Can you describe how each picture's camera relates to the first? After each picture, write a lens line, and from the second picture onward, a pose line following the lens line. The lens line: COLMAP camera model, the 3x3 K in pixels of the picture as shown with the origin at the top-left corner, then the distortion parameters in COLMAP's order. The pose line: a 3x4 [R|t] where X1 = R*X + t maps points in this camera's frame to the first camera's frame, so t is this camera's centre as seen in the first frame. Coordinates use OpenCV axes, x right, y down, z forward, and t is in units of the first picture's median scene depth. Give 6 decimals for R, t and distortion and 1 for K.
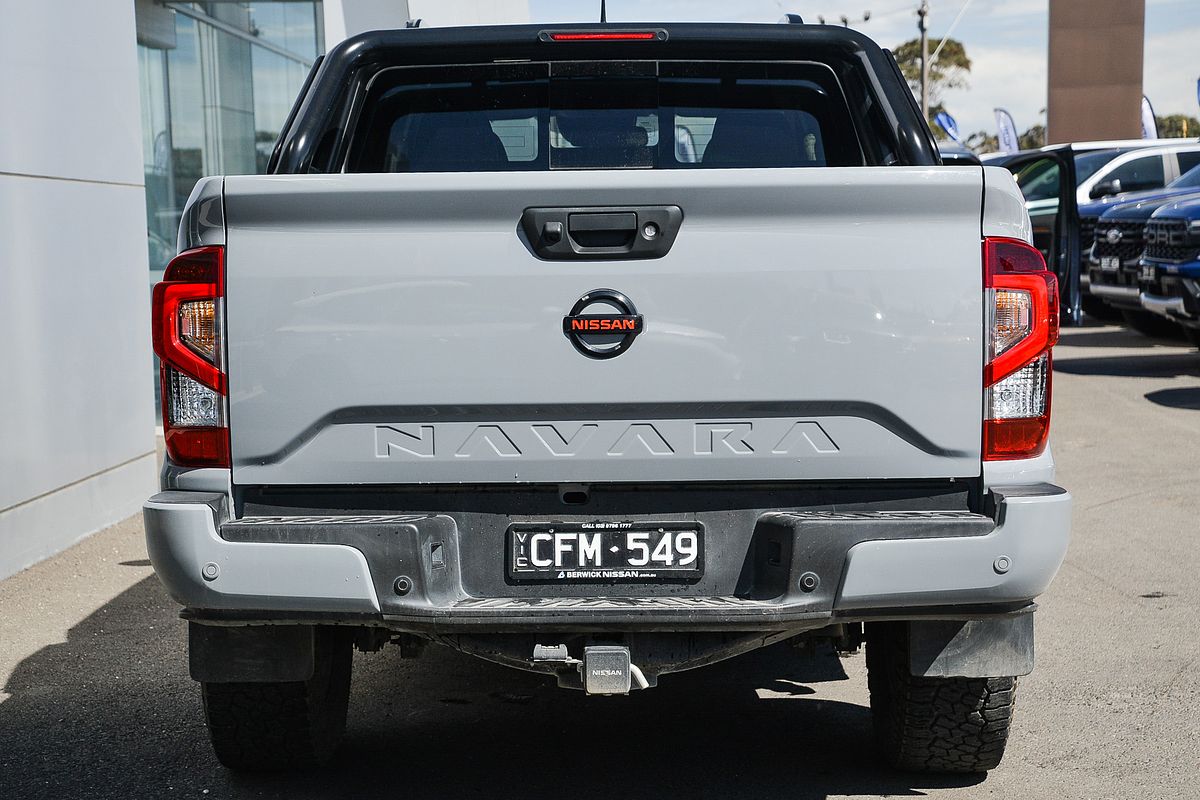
lens RADIAL K [[1942.8, 0, 600.0], [0, 1942.8, 400.0], [0, 0, 1]] dist [0.241962, -0.014809]
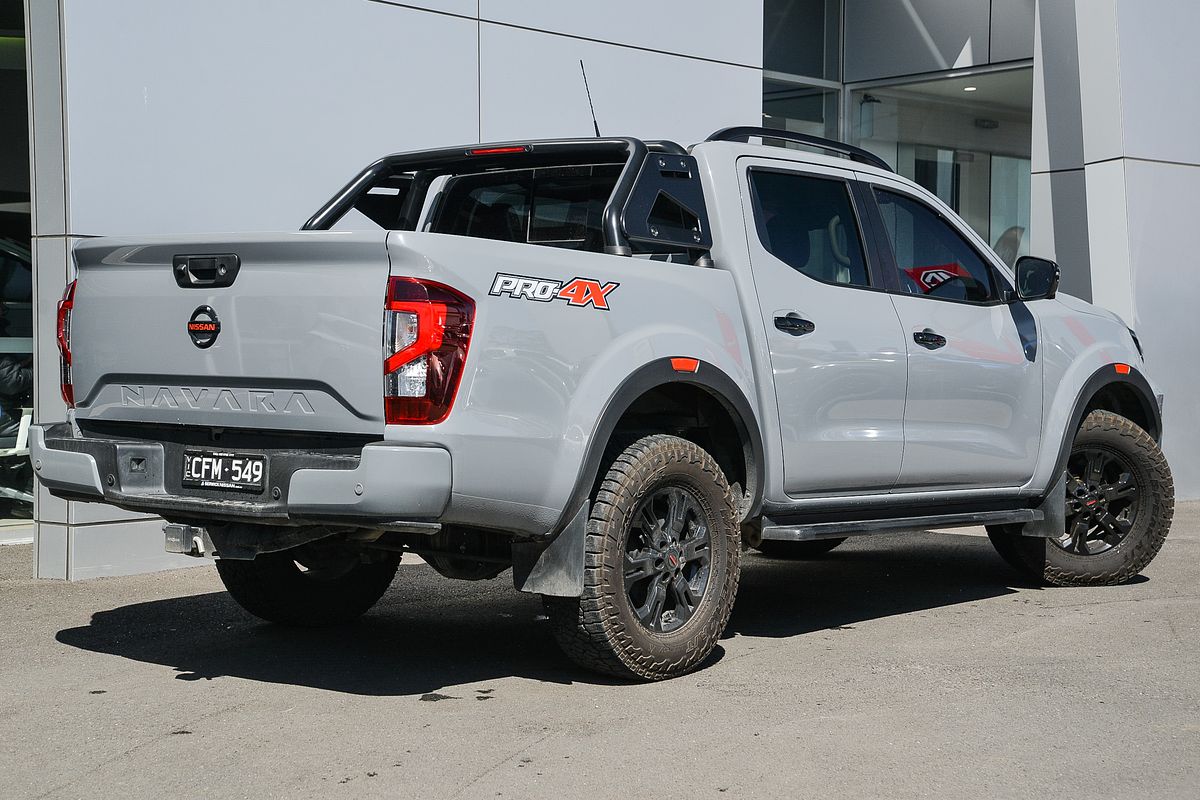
lens RADIAL K [[1942.8, 0, 600.0], [0, 1942.8, 400.0], [0, 0, 1]] dist [0.241962, -0.014809]
pose [[0.775263, 0.037735, -0.630511, 1.252976], [-0.058696, 0.998199, -0.012430, 0.021877], [0.628906, 0.046645, 0.776081, -0.054900]]
